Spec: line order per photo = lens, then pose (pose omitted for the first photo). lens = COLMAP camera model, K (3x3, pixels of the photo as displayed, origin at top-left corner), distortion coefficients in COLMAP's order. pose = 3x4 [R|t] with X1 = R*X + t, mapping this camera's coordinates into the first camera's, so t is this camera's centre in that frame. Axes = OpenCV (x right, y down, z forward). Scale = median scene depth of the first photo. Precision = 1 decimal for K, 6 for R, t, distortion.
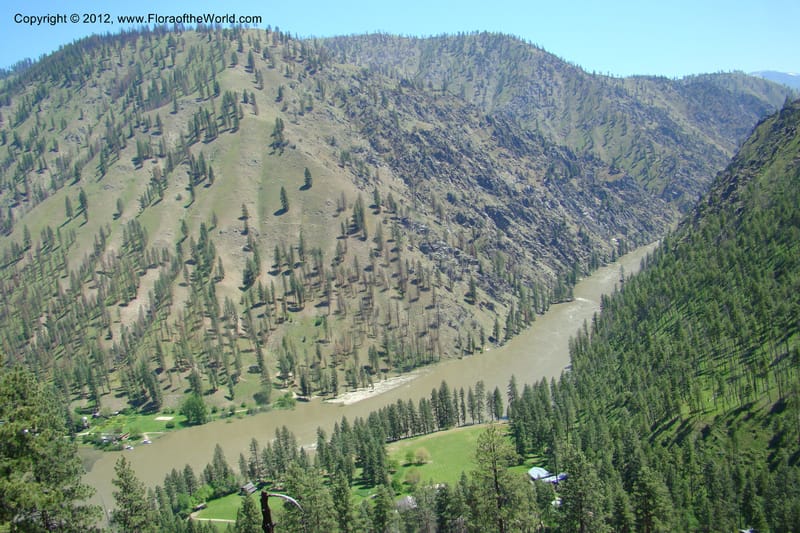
lens RADIAL K [[743.3, 0, 383.0], [0, 743.3, 268.5], [0, 0, 1]] dist [-0.178599, 0.118536]
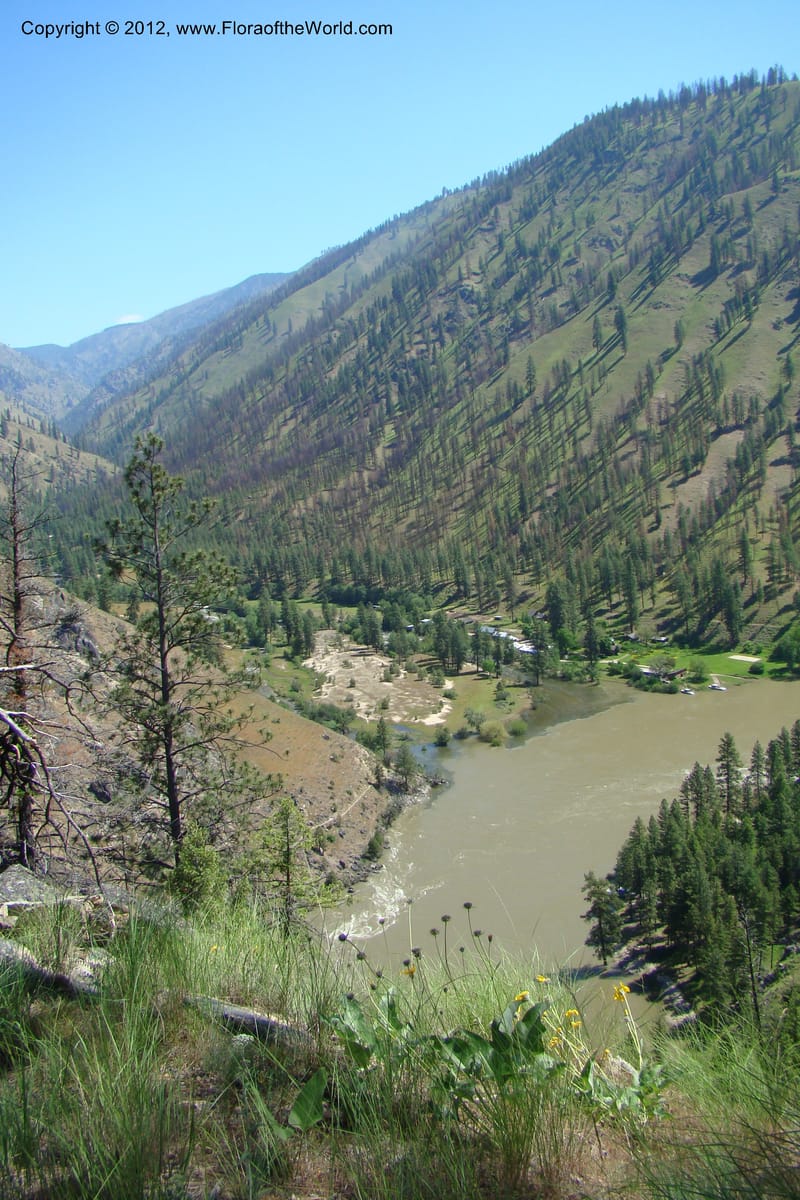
lens RADIAL K [[1115.0, 0, 407.9], [0, 1115.0, 577.5], [0, 0, 1]] dist [-0.178599, 0.118536]
pose [[0.855383, 0.133401, -0.500524, -0.061647], [-0.098865, 0.990551, 0.095047, 0.051941], [0.508474, -0.031817, 0.860489, 0.067853]]
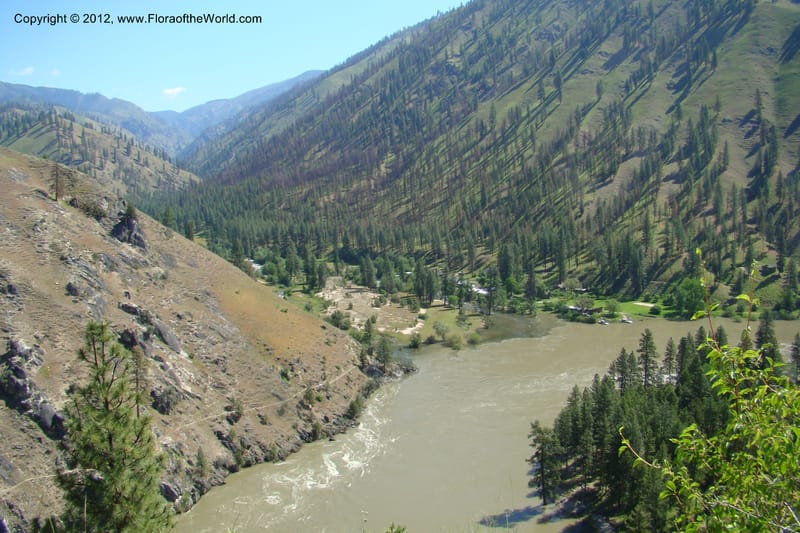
lens RADIAL K [[744.5, 0, 383.0], [0, 744.5, 262.3], [0, 0, 1]] dist [-0.181245, 0.130685]
pose [[0.834867, 0.166291, -0.524733, -0.082439], [-0.151270, 0.985884, 0.071757, 0.090186], [0.529259, 0.019469, 0.848237, 0.118634]]
